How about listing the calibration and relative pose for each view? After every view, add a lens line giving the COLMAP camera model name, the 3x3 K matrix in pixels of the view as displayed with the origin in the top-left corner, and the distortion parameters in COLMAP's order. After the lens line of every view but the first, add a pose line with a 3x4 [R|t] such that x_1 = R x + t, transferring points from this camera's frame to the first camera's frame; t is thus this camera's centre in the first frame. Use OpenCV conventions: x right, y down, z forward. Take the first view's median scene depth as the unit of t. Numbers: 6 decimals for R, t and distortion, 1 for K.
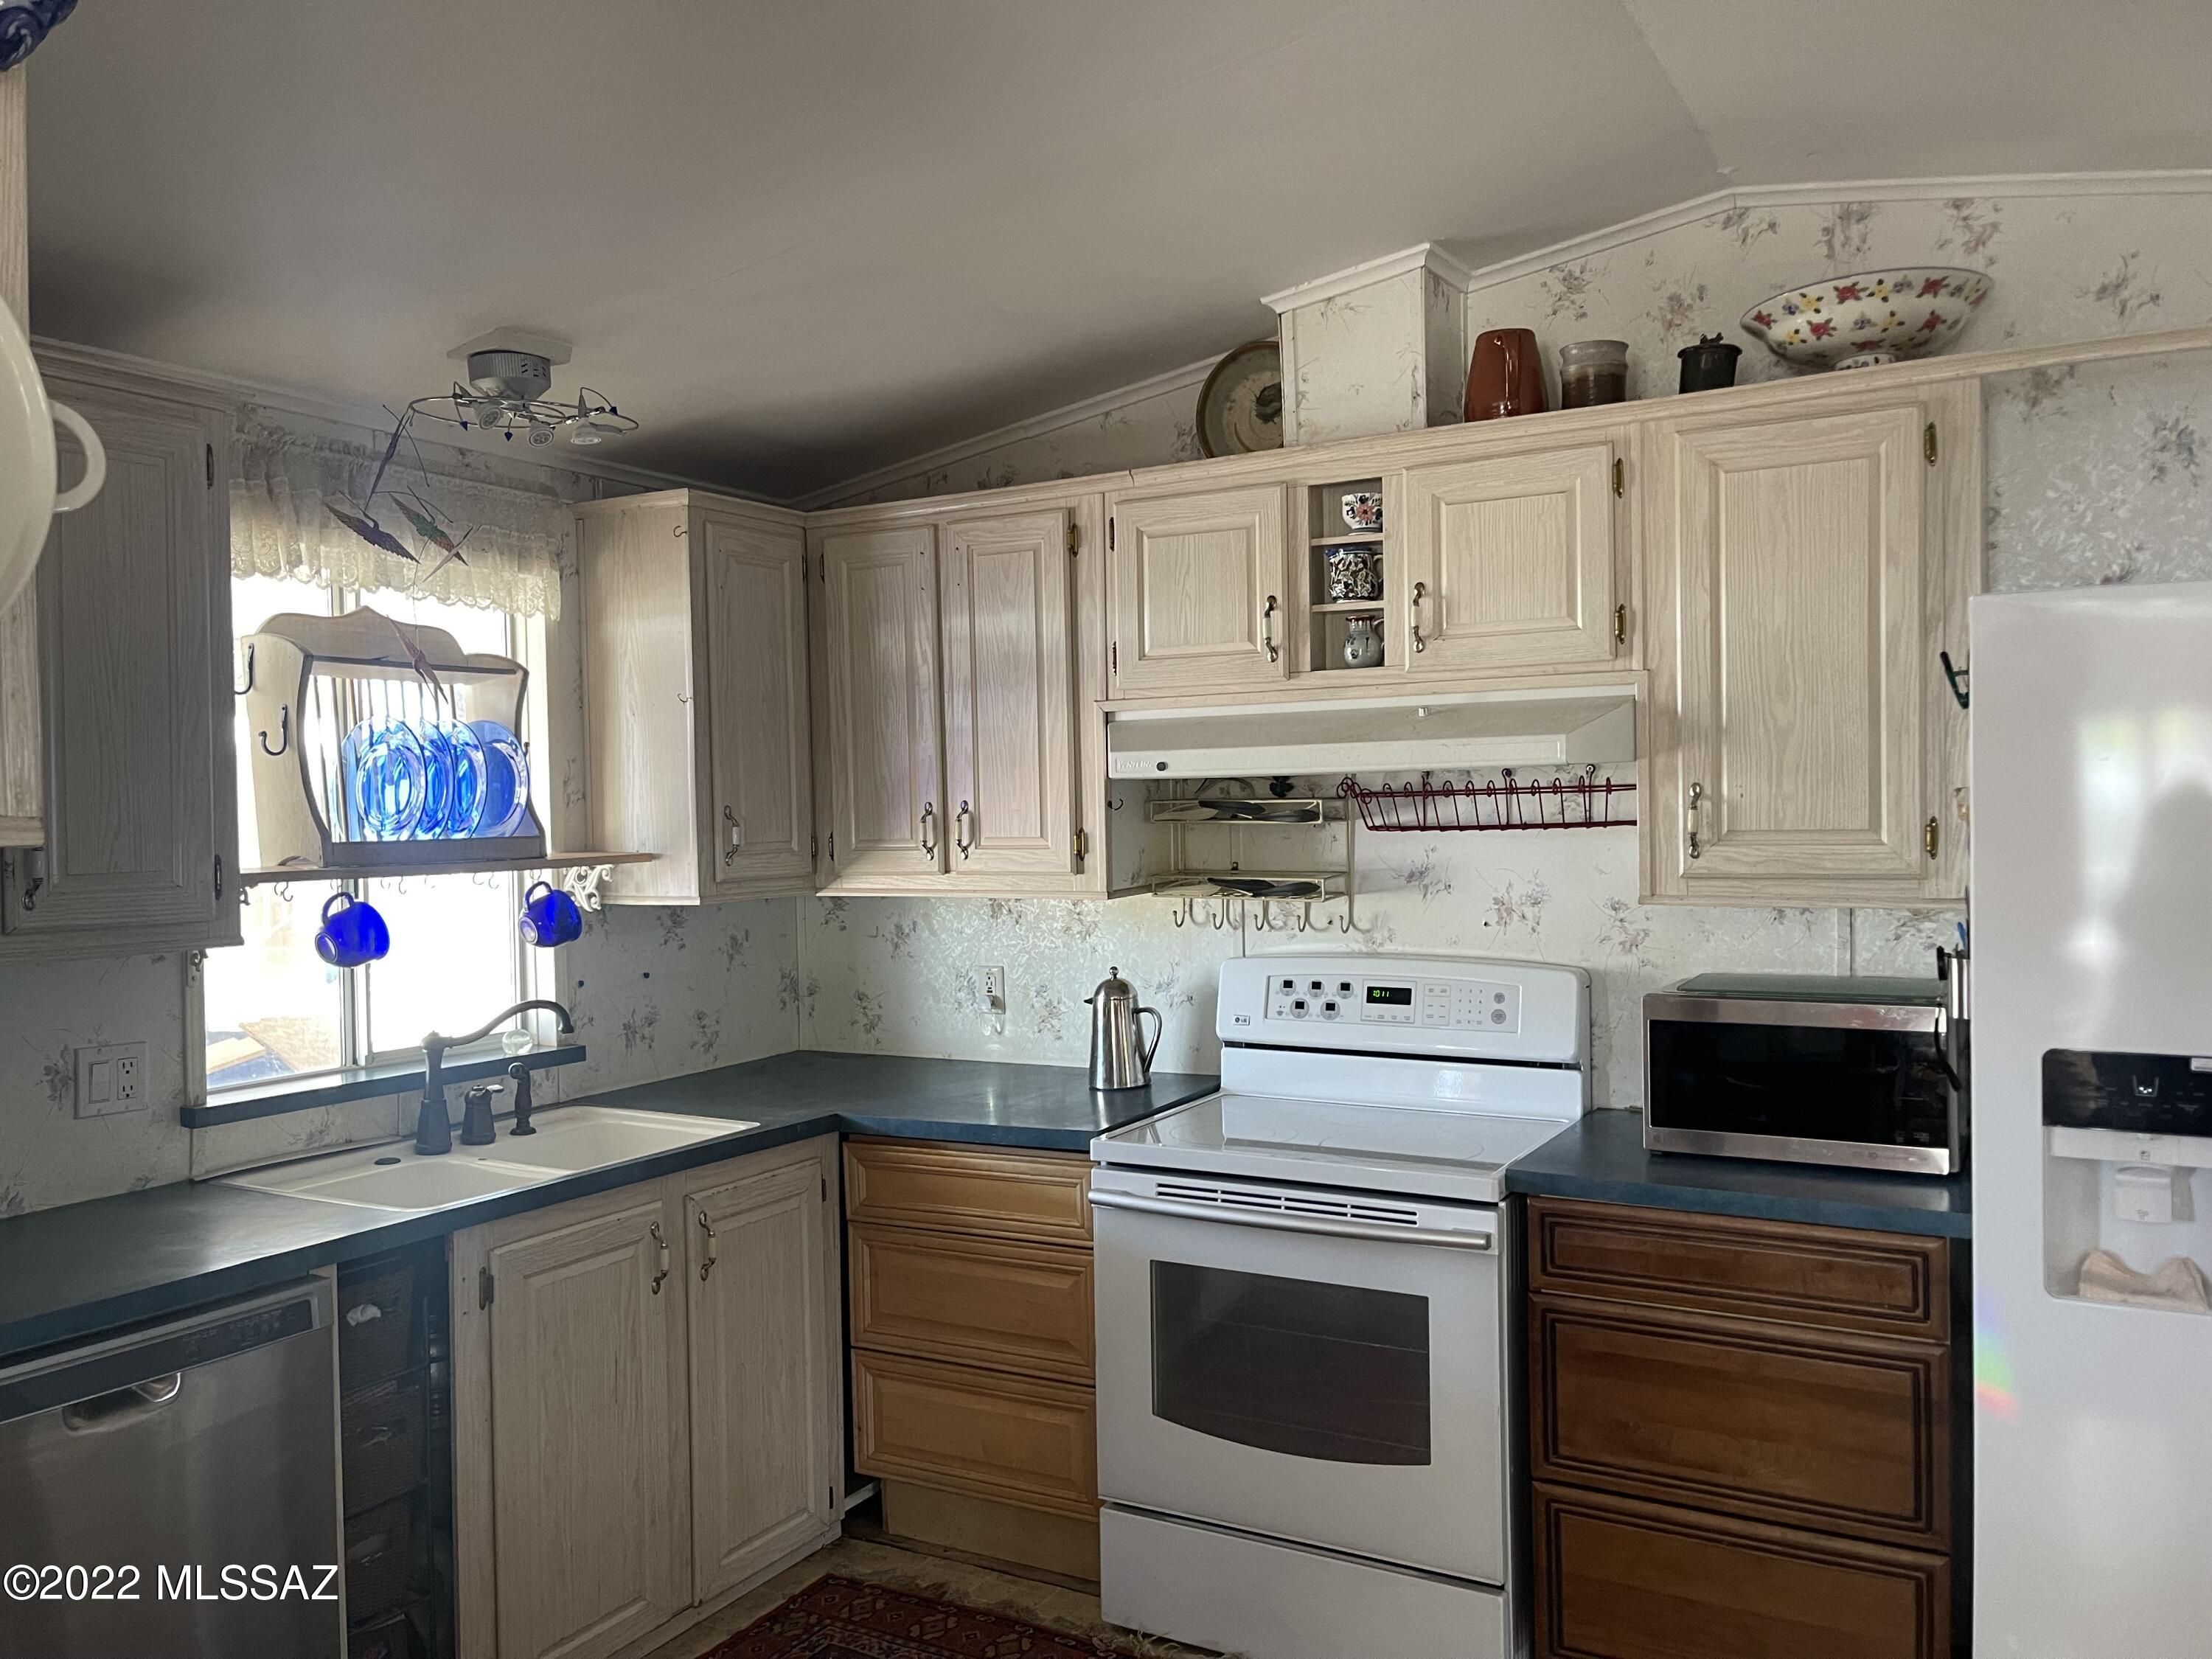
lens RADIAL K [[1711.5, 0, 1111.5], [0, 1711.5, 824.2], [0, 0, 1]] dist [0.073825, -0.024554]
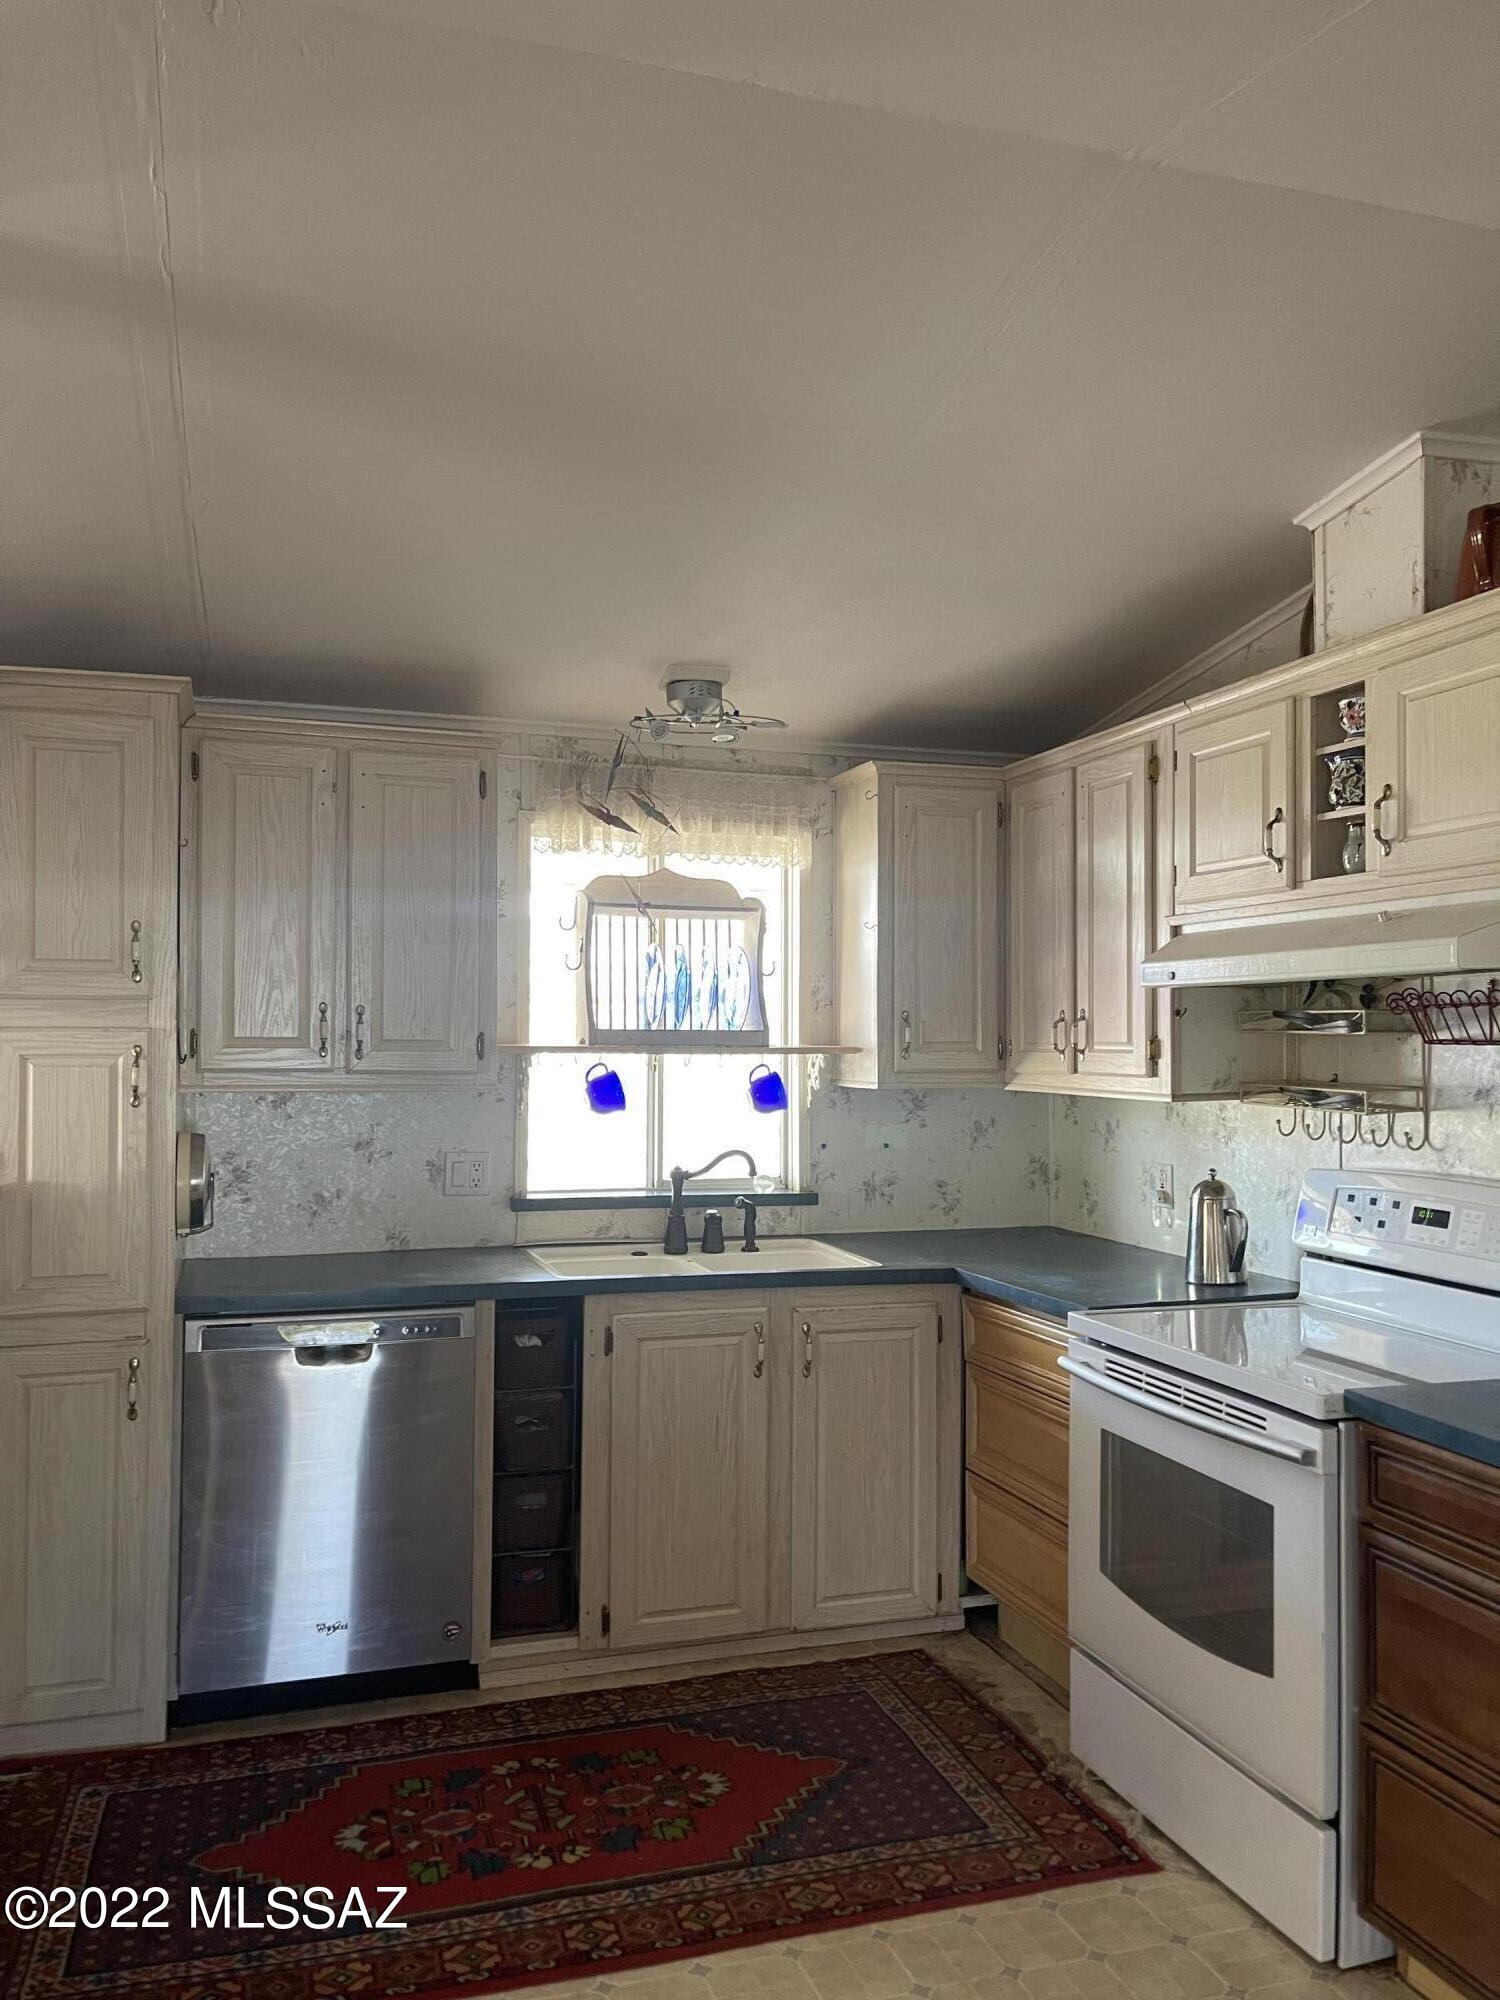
lens RADIAL K [[1547.4, 0, 751.4], [0, 1547.4, 1009.1], [0, 0, 1]] dist [0.073825, -0.024554]
pose [[0.741655, 0.010550, -0.670699, 0.476725], [-0.029418, 0.999426, -0.016809, 0.010791], [0.670136, 0.032197, 0.741539, 0.102736]]
